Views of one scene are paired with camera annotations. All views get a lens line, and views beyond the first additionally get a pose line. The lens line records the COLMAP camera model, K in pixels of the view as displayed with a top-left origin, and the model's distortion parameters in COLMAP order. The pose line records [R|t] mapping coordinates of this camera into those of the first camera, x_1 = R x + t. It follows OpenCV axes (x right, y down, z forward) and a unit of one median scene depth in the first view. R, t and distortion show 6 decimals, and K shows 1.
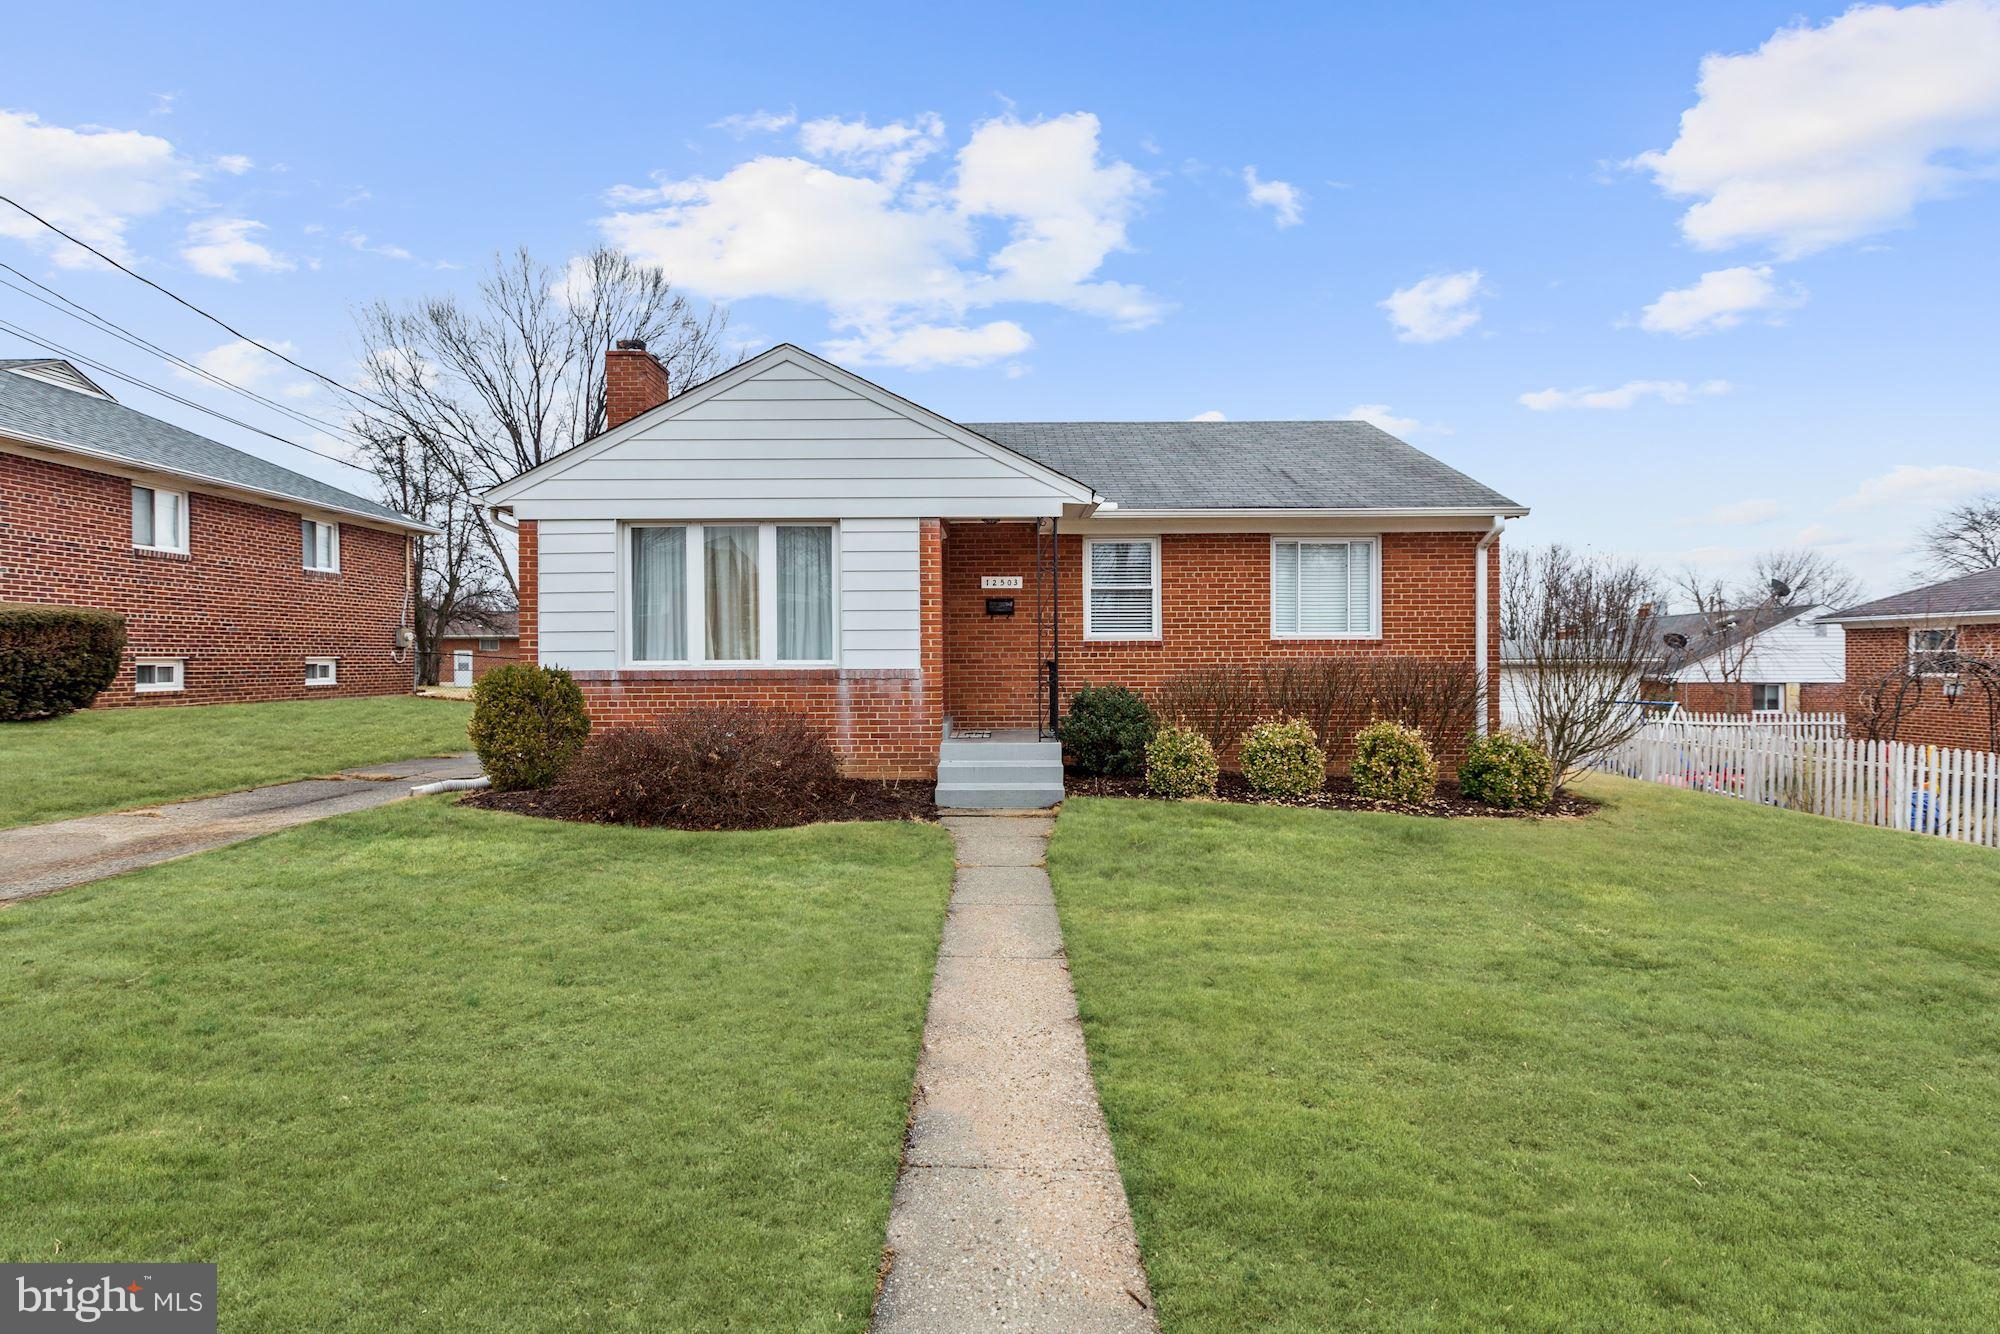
lens RADIAL K [[900.8, 0, 977.4], [0, 900.8, 661.6], [0, 0, 1]] dist [-0.034494, 0.020140]
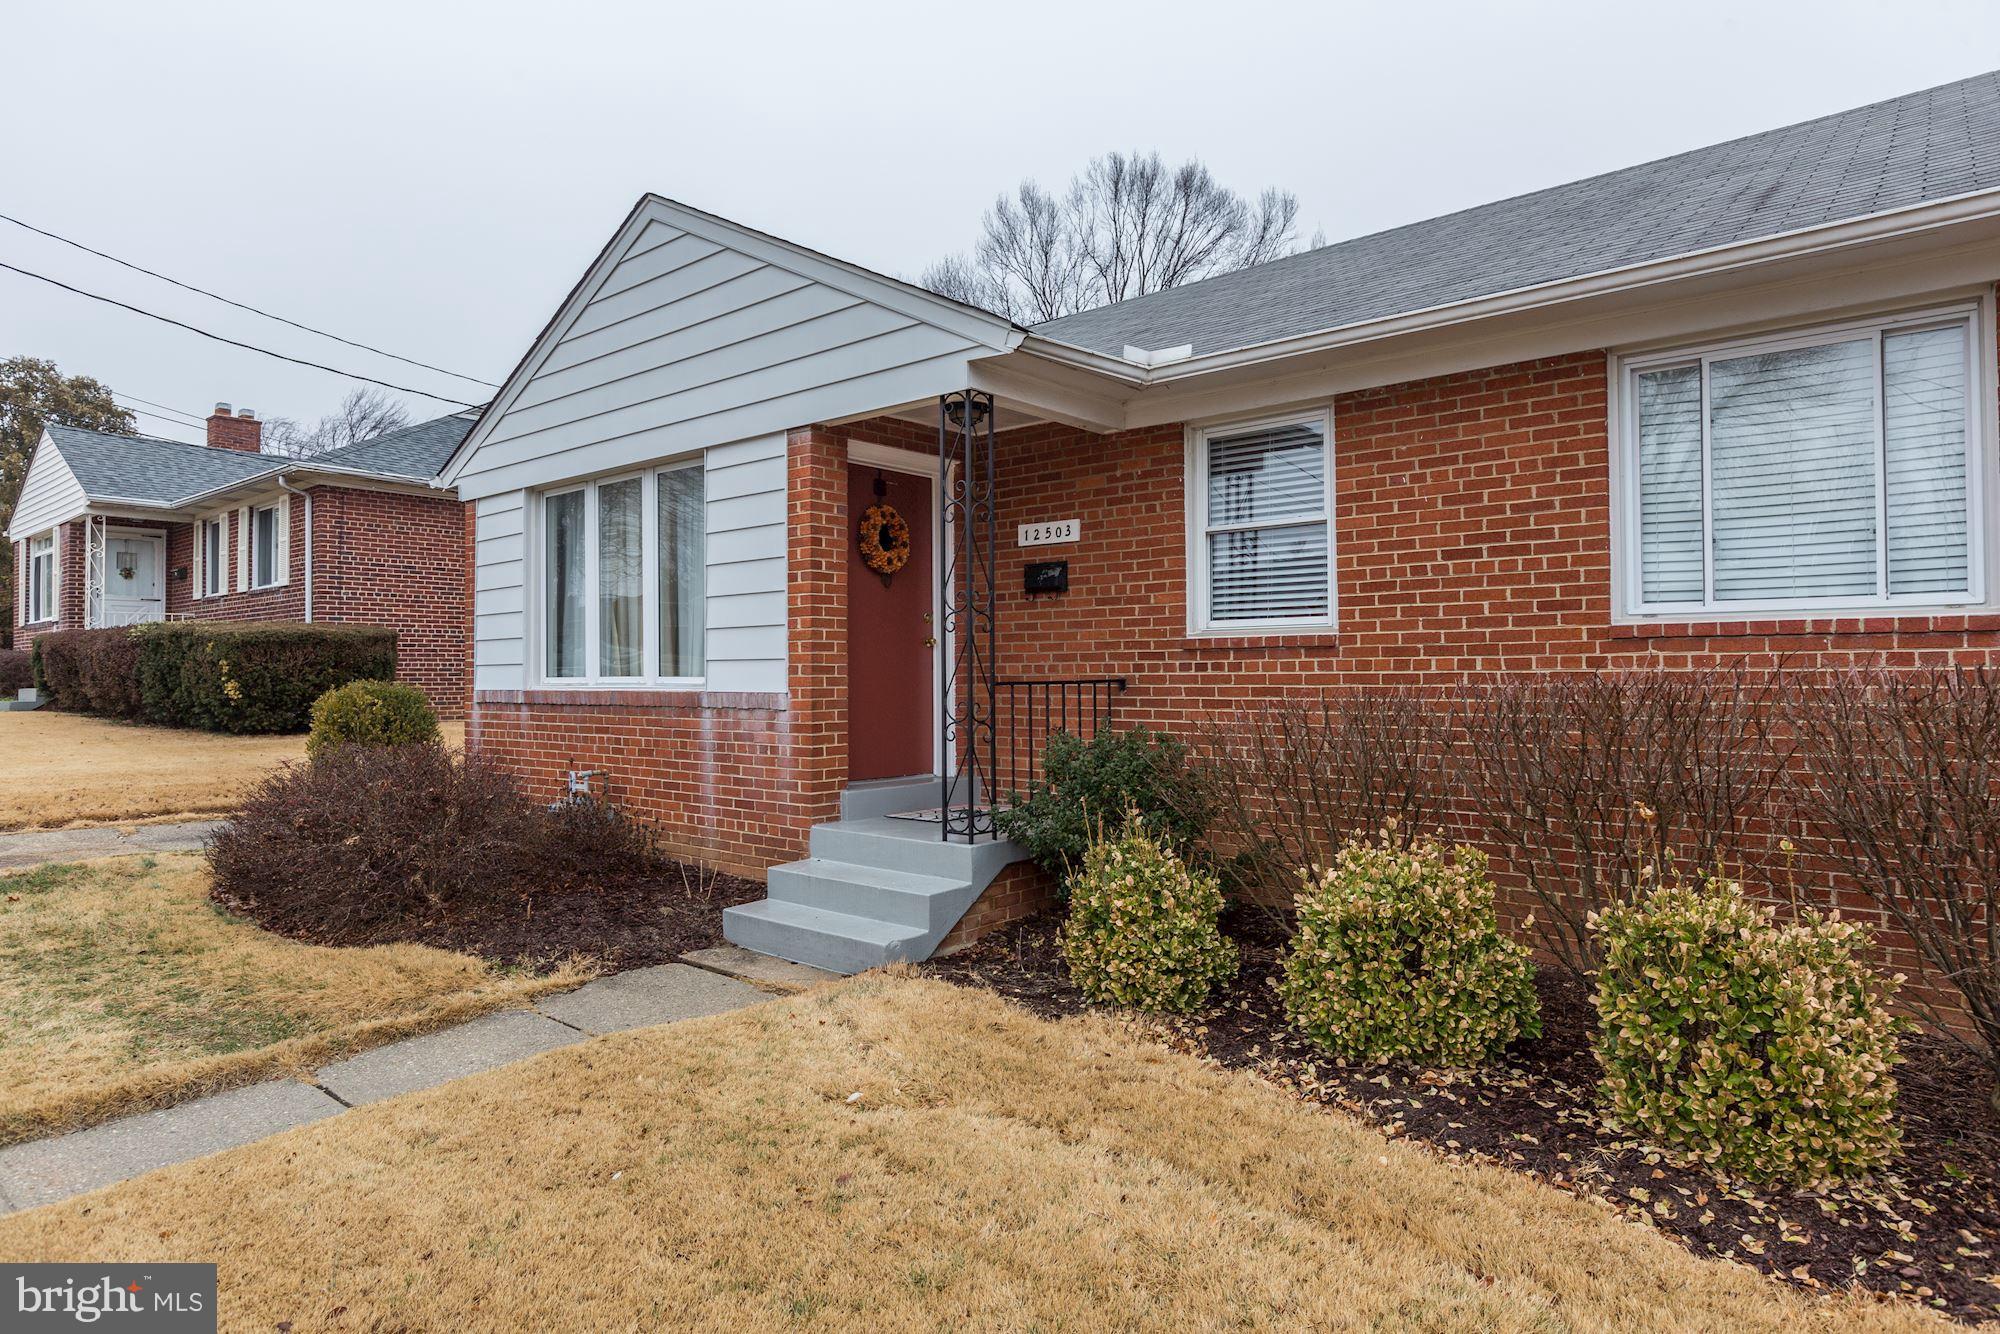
lens RADIAL K [[1131.5, 0, 1000.0], [0, 1131.5, 667.0], [0, 0, 1]] dist [-0.015916, 0.000112]
pose [[0.762942, -0.003534, -0.646458, 0.502129], [-0.001251, 0.999975, -0.006943, -0.003594], [0.646466, 0.006106, 0.762918, 0.531667]]
